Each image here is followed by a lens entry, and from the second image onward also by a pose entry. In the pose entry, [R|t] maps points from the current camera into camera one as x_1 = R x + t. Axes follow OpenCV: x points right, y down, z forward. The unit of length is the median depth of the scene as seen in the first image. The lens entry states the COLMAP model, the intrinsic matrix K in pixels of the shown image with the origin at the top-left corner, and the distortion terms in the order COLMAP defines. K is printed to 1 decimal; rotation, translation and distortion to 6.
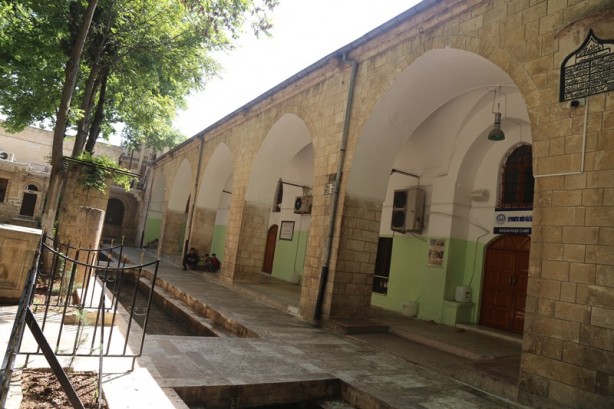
lens RADIAL K [[413.5, 0, 311.0], [0, 413.5, 209.0], [0, 0, 1]] dist [-0.100851, 0.047193]
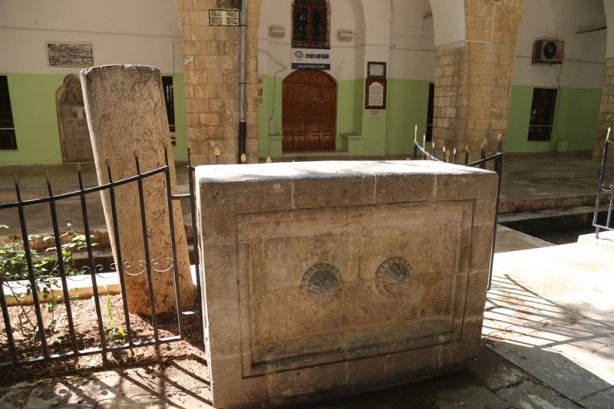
lens RADIAL K [[413.5, 0, 311.0], [0, 413.5, 209.0], [0, 0, 1]] dist [-0.100851, 0.047193]
pose [[0.292320, -0.354948, 0.888010, -0.684029], [-0.067873, 0.918527, 0.389489, -0.027603], [-0.953909, -0.174127, 0.244412, 0.615657]]
